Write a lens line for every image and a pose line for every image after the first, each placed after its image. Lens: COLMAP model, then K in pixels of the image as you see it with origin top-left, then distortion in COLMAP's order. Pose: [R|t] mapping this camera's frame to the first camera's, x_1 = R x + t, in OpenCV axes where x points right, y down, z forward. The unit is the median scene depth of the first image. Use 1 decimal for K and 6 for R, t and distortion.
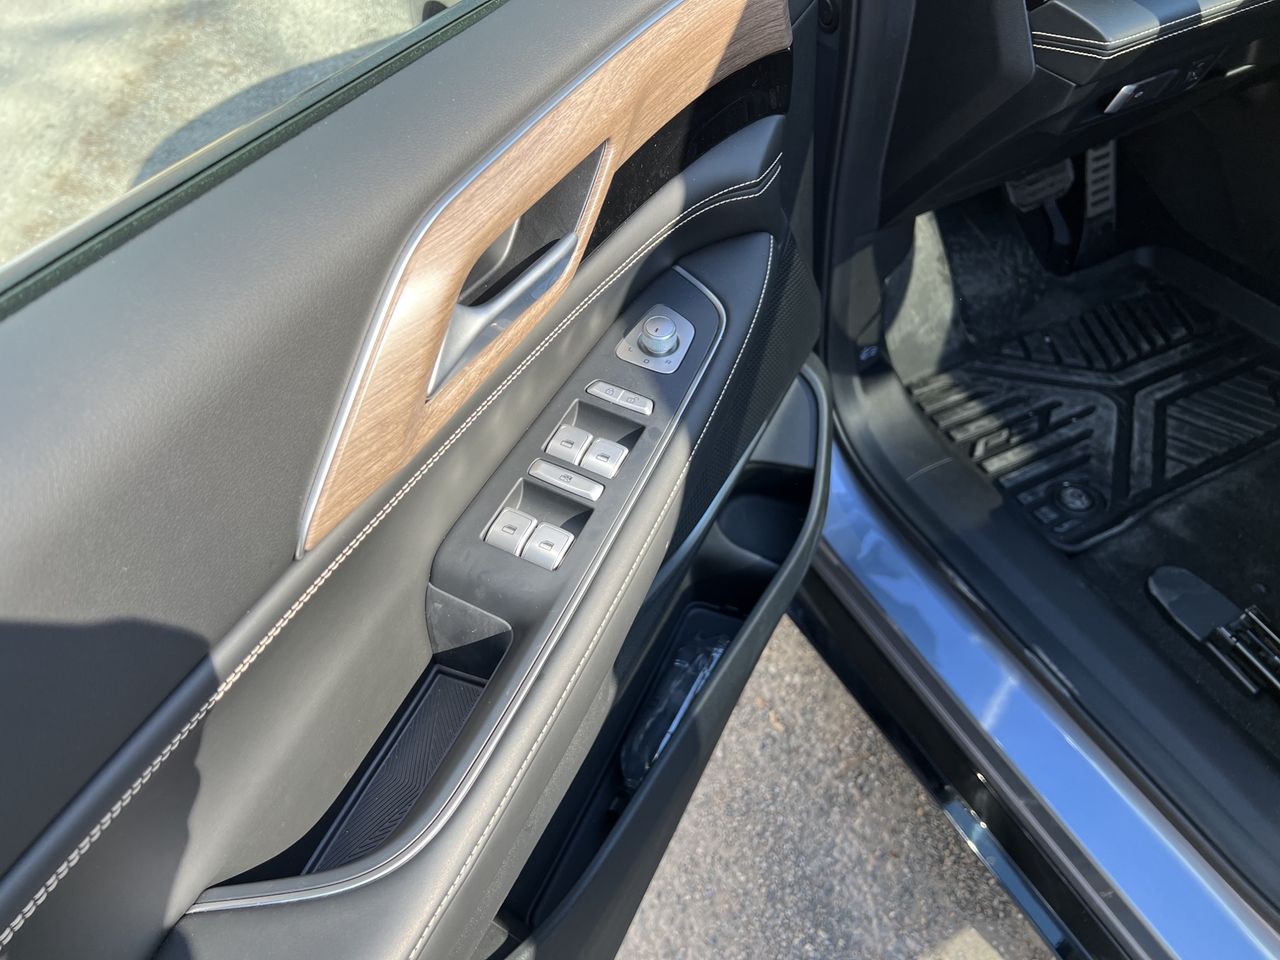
lens RADIAL K [[972.5, 0, 633.3], [0, 972.5, 480.2], [0, 0, 1]] dist [0.043532, -0.051493]
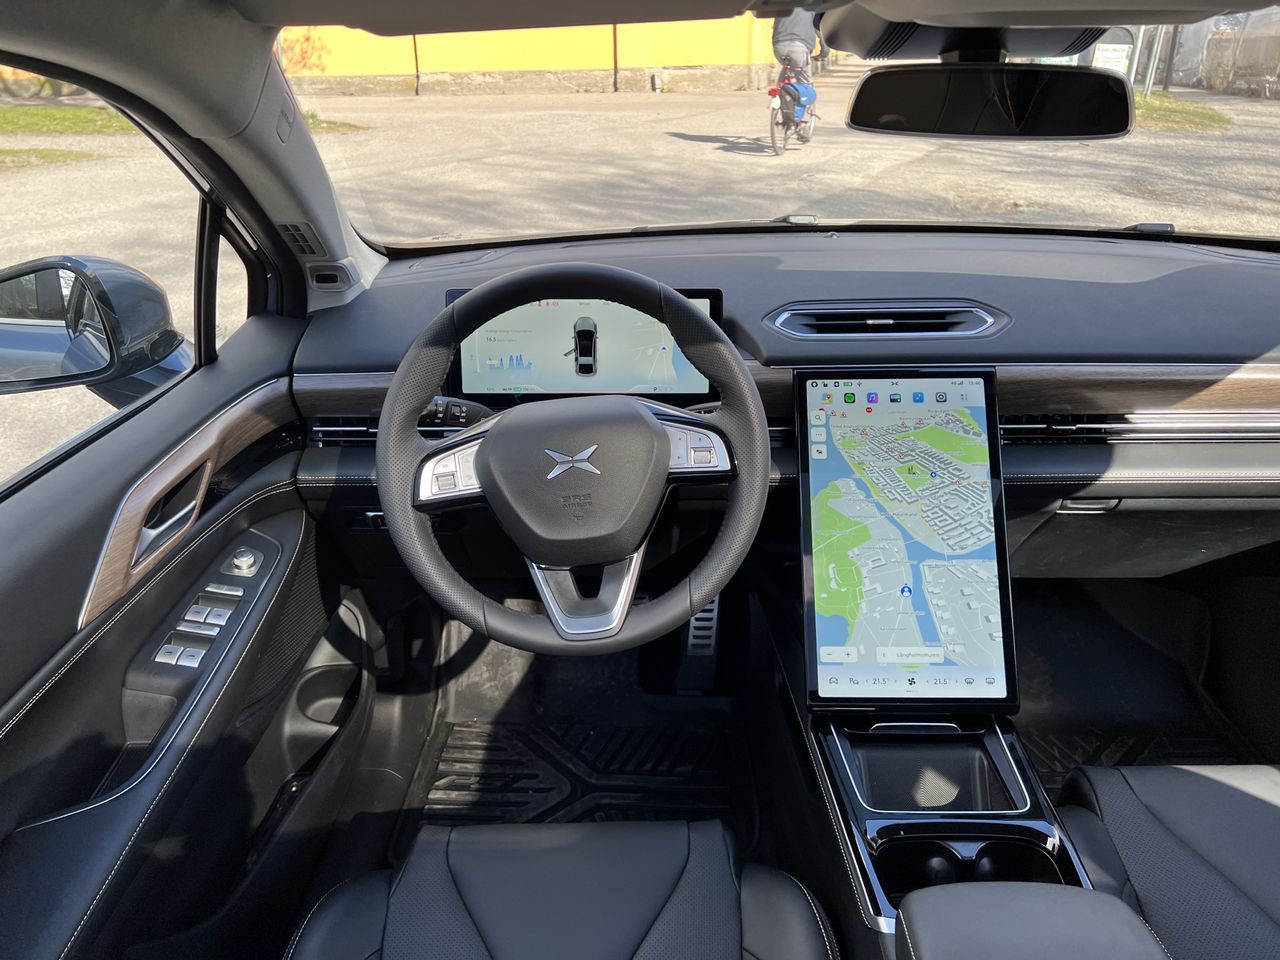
lens RADIAL K [[972.5, 0, 631.3], [0, 972.5, 473.6], [0, 0, 1]] dist [0.043532, -0.051493]
pose [[0.885574, 0.262418, -0.383269, 0.914128], [-0.385048, 0.876236, -0.289741, -0.103344], [0.259801, 0.404164, 0.877015, -0.180971]]
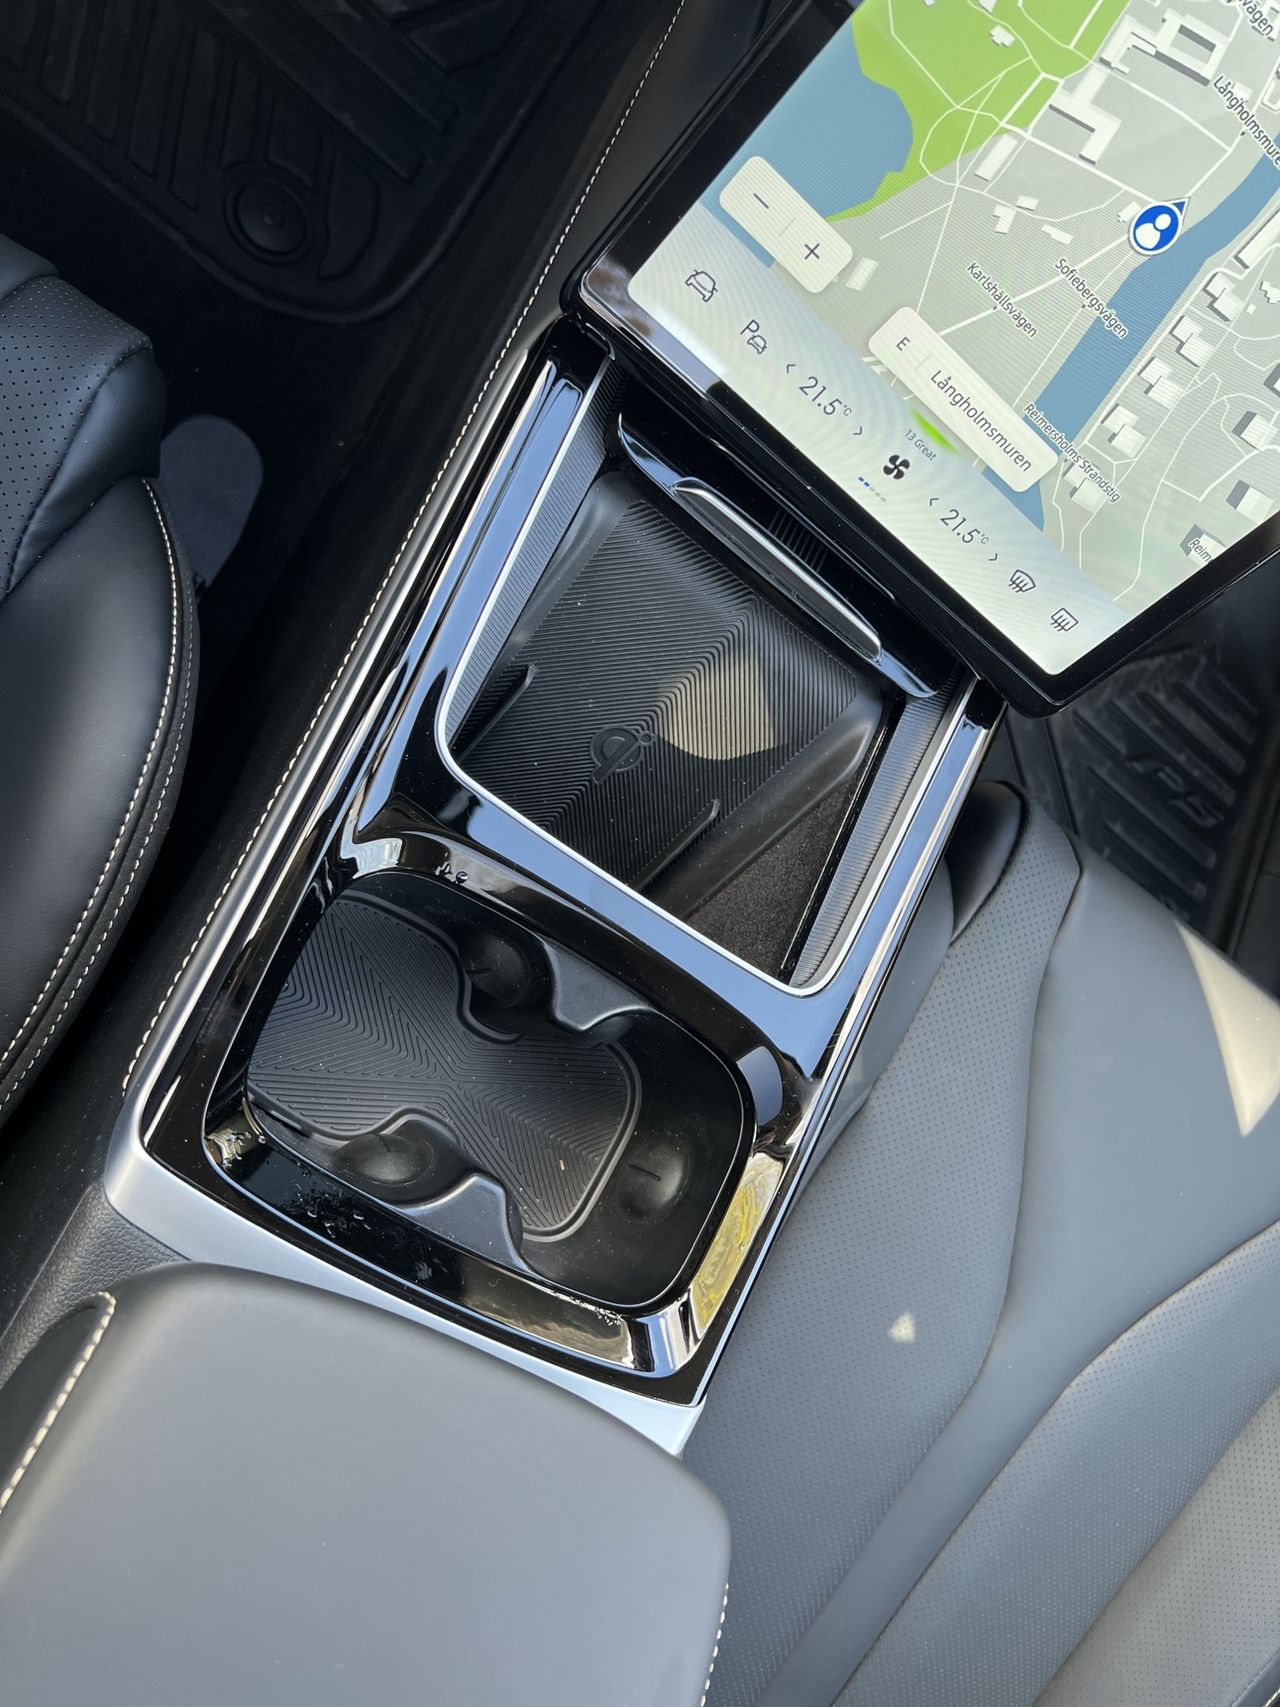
lens RADIAL K [[1297.0, 0, 668.3], [0, 1297.0, 807.4], [0, 0, 1]] dist [0.043532, -0.051493]
pose [[0.431990, 0.853649, 0.290977, 0.801184], [-0.897352, 0.374554, 0.233384, -0.281955], [0.090241, -0.361929, 0.927828, 0.365884]]
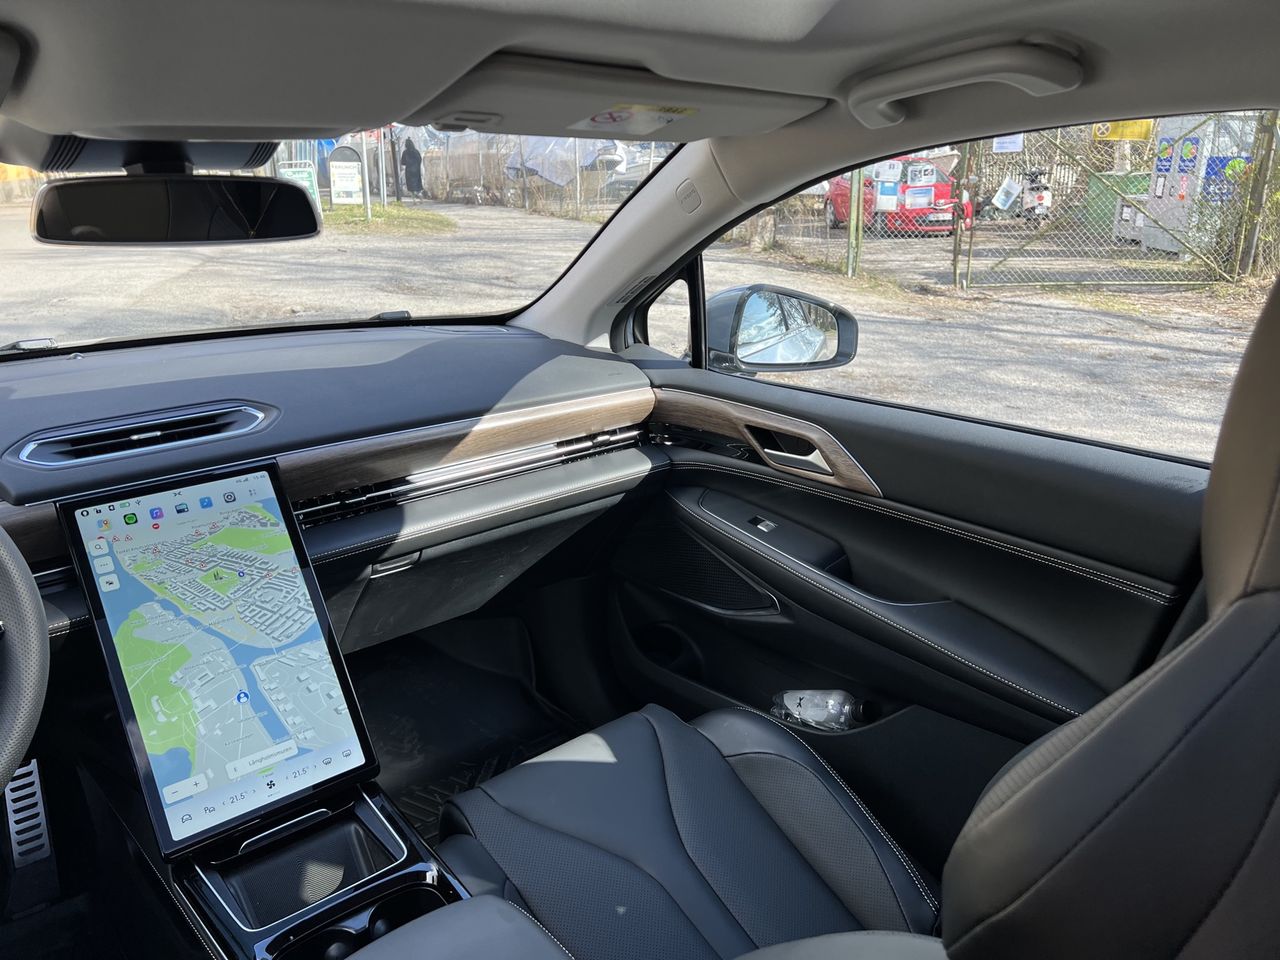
lens RADIAL K [[972.5, 0, 640.6], [0, 972.5, 471.3], [0, 0, 1]] dist [0.043532, -0.051493]
pose [[0.971744, 0.009094, 0.235861, 0.959120], [0.107863, 0.871710, -0.478004, -0.085404], [-0.209950, 0.489938, 0.846098, -0.198449]]
